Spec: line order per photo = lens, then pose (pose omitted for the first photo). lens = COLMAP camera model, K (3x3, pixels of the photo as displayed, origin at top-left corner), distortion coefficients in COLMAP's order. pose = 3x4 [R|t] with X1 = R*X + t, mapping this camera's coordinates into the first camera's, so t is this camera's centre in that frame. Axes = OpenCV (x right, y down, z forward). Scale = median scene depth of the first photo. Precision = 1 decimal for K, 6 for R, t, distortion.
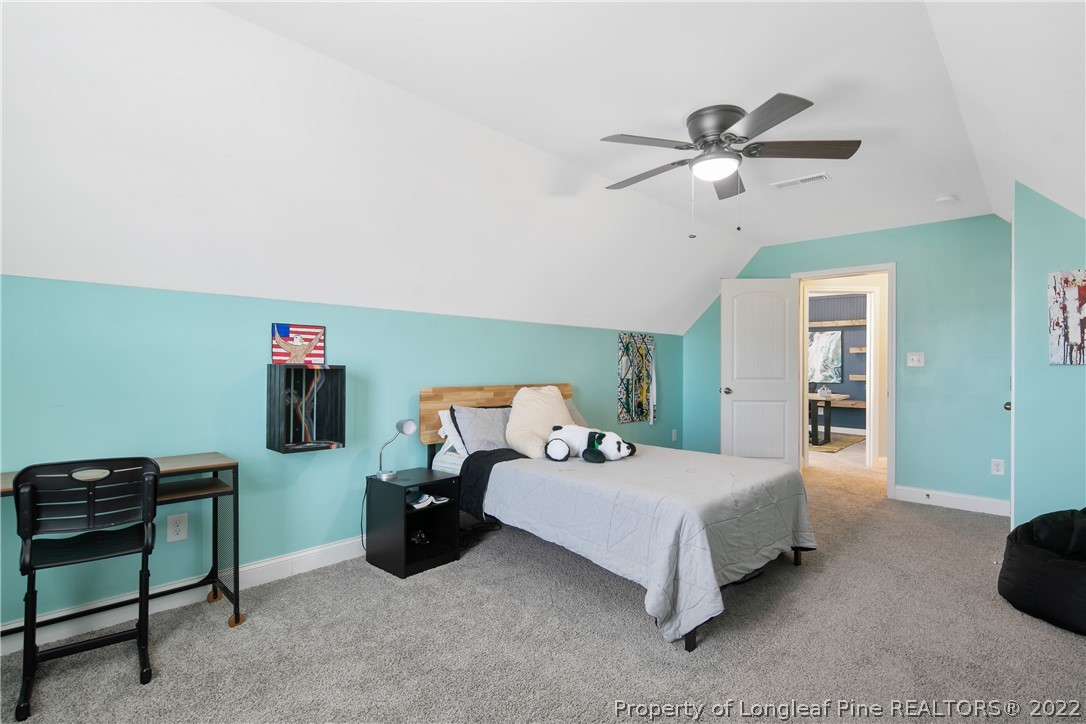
lens RADIAL K [[530.7, 0, 542.8], [0, 530.7, 362.2], [0, 0, 1]] dist [0.012332, -0.002575]
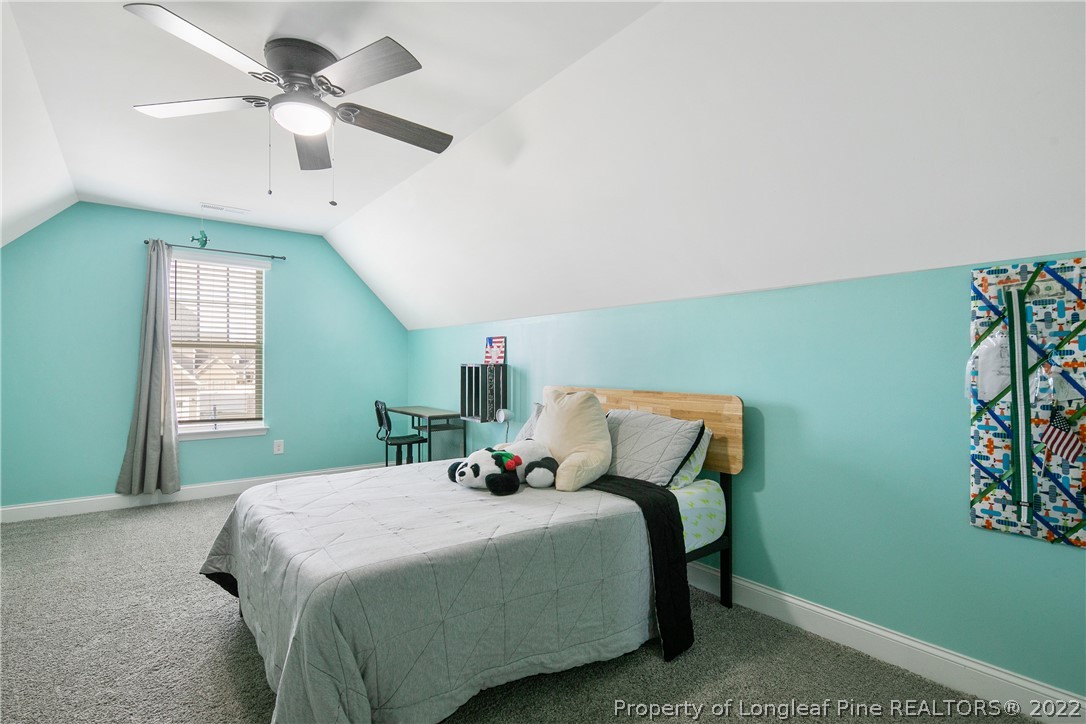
lens RADIAL K [[530.7, 0, 543.3], [0, 530.7, 359.6], [0, 0, 1]] dist [0.012332, -0.002575]
pose [[-0.174451, -0.016630, -0.984525, 0.549591], [-0.000524, 0.999859, -0.016796, 0.010046], [0.984666, -0.002415, -0.174436, 0.776659]]
